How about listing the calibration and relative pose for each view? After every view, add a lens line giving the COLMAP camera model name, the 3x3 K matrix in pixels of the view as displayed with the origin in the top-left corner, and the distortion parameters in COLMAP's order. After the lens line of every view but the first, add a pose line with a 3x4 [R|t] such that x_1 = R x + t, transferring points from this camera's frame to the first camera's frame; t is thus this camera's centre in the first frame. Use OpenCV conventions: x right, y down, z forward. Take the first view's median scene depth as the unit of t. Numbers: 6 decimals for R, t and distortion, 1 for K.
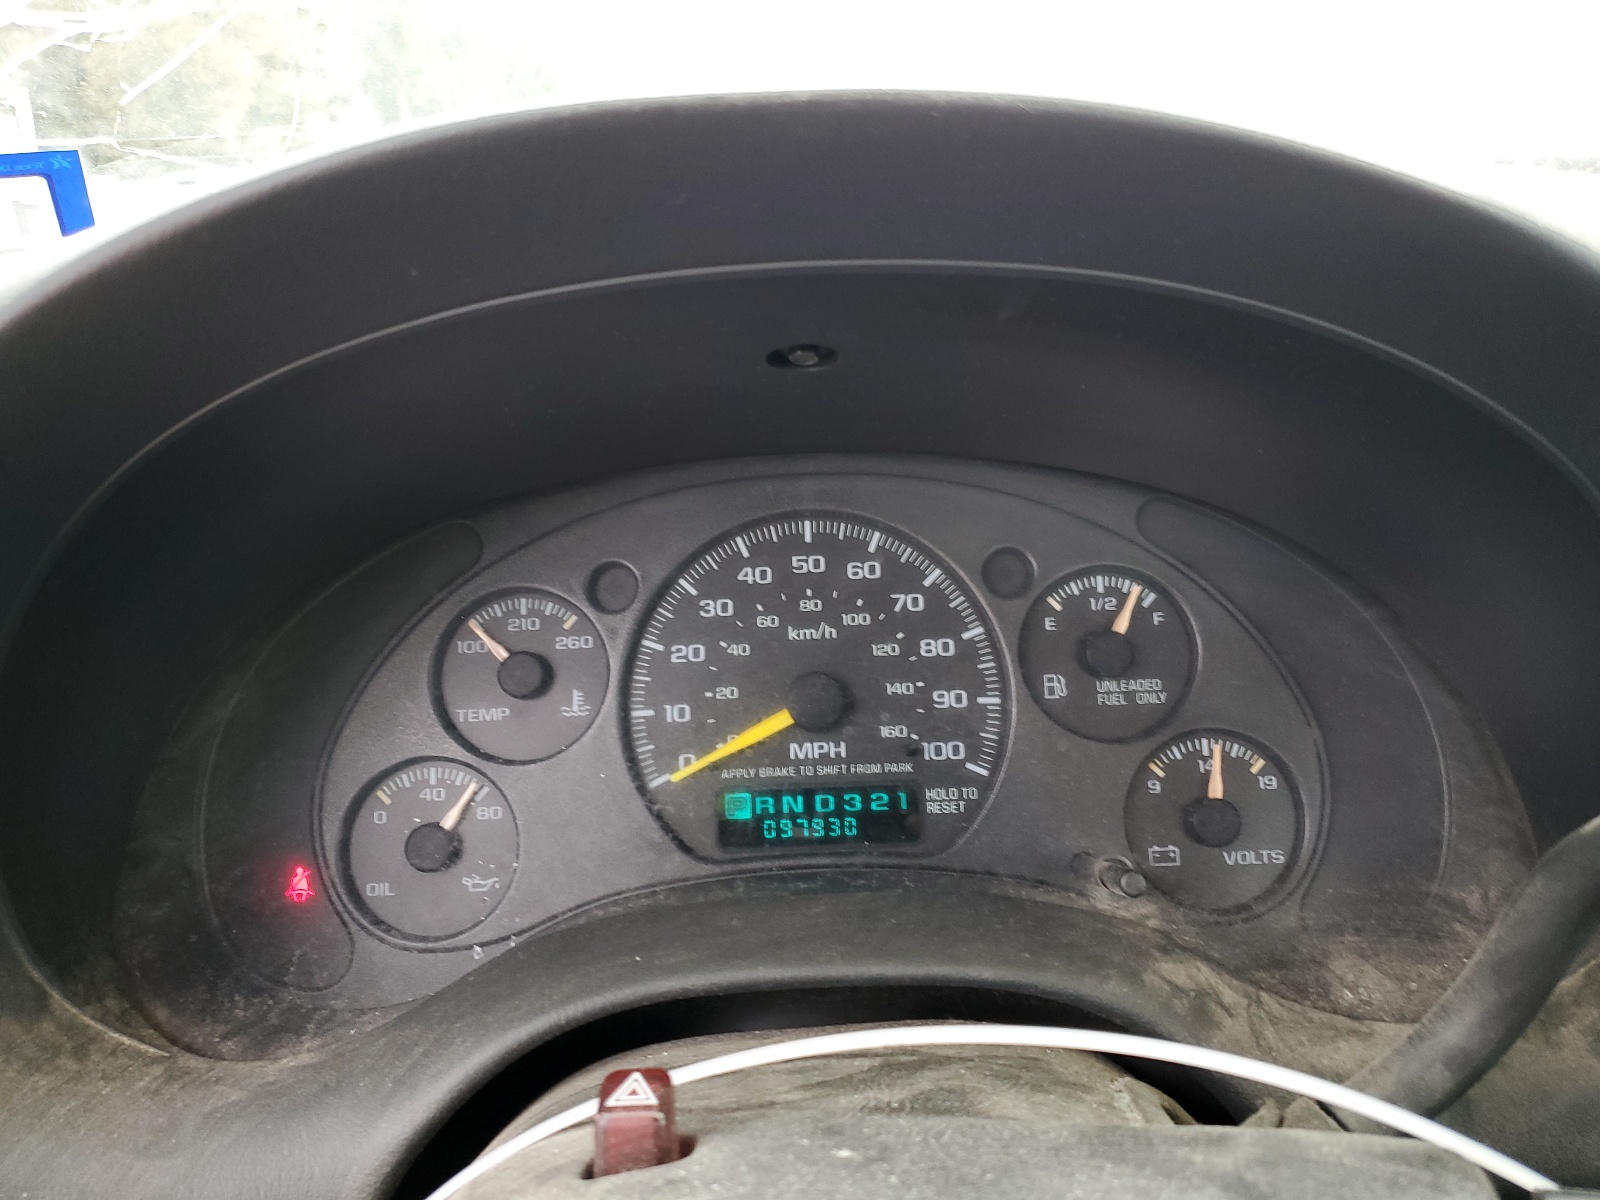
lens RADIAL K [[1245.0, 0, 800.0], [0, 1245.0, 600.0], [0, 0, 1]] dist [0.006340, 0.005218]
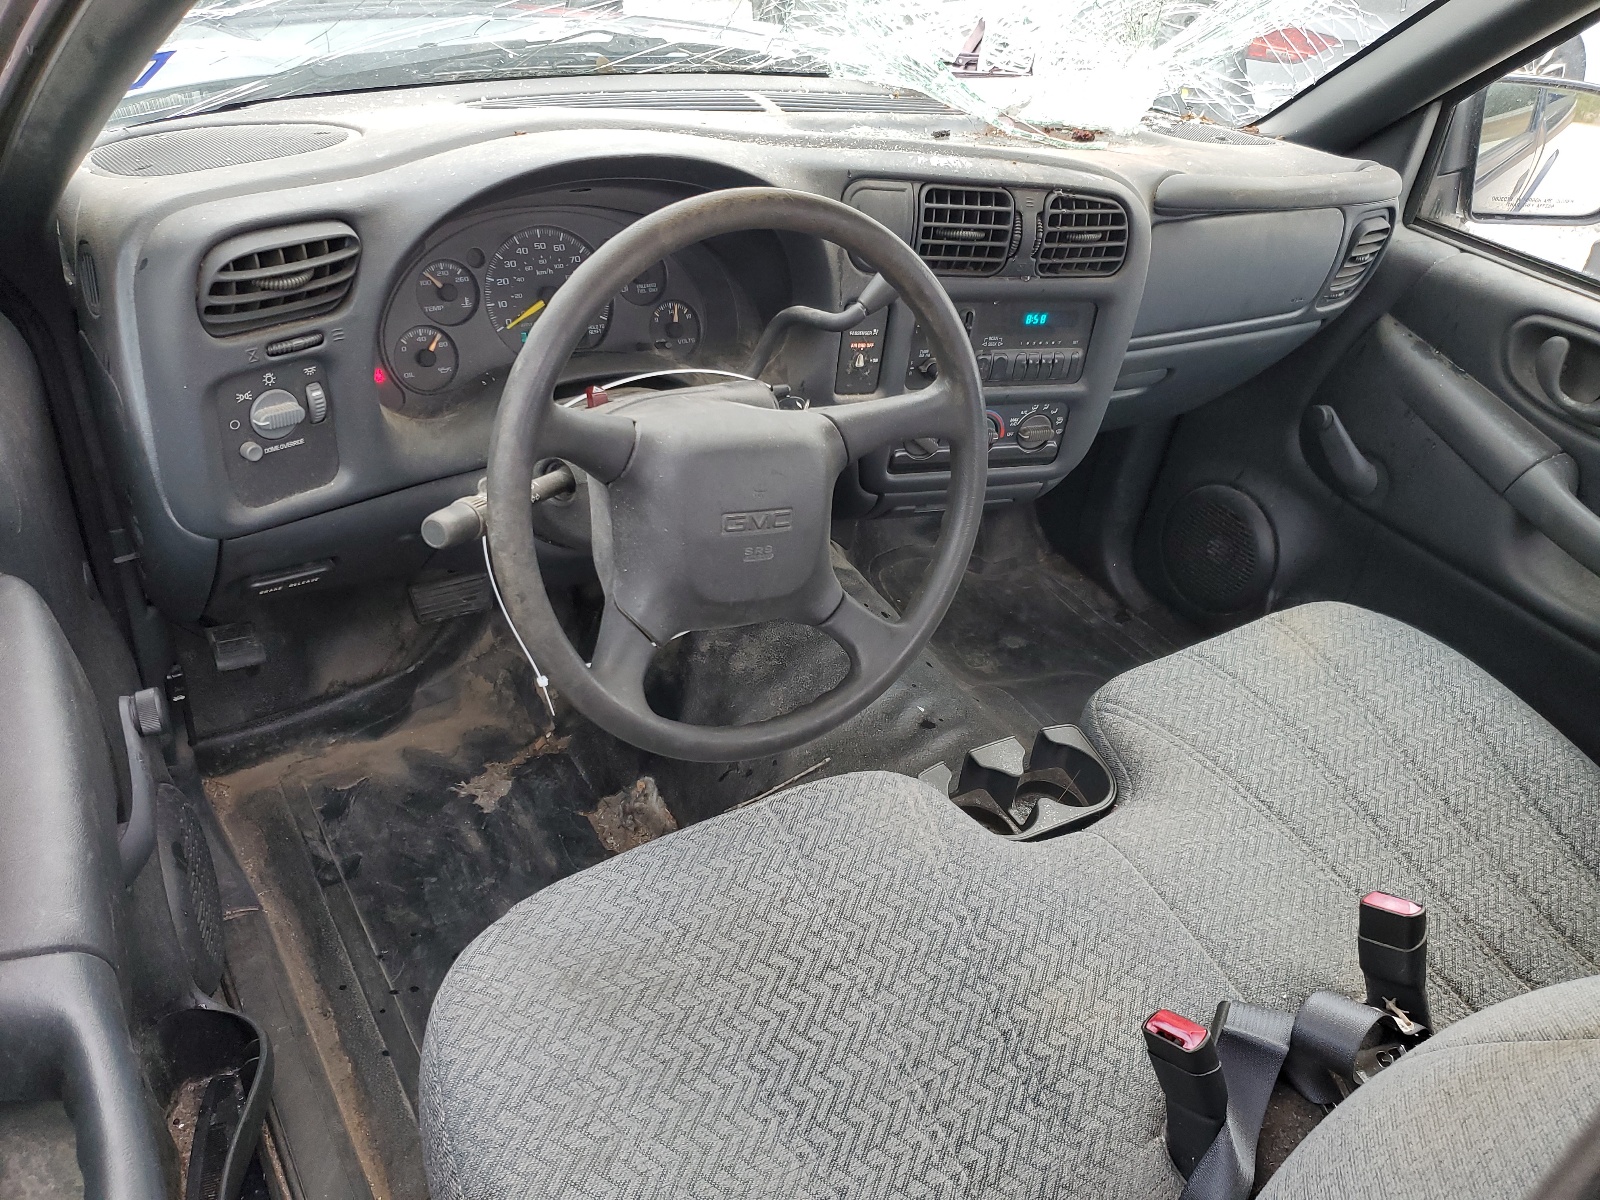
lens RADIAL K [[1245.0, 0, 800.0], [0, 1245.0, 600.0], [0, 0, 1]] dist [0.006340, 0.005218]
pose [[0.844551, -0.176315, 0.505615, -1.053490], [-0.025882, 0.929692, 0.367427, -0.332795], [-0.534849, -0.323397, 0.780609, -1.739299]]
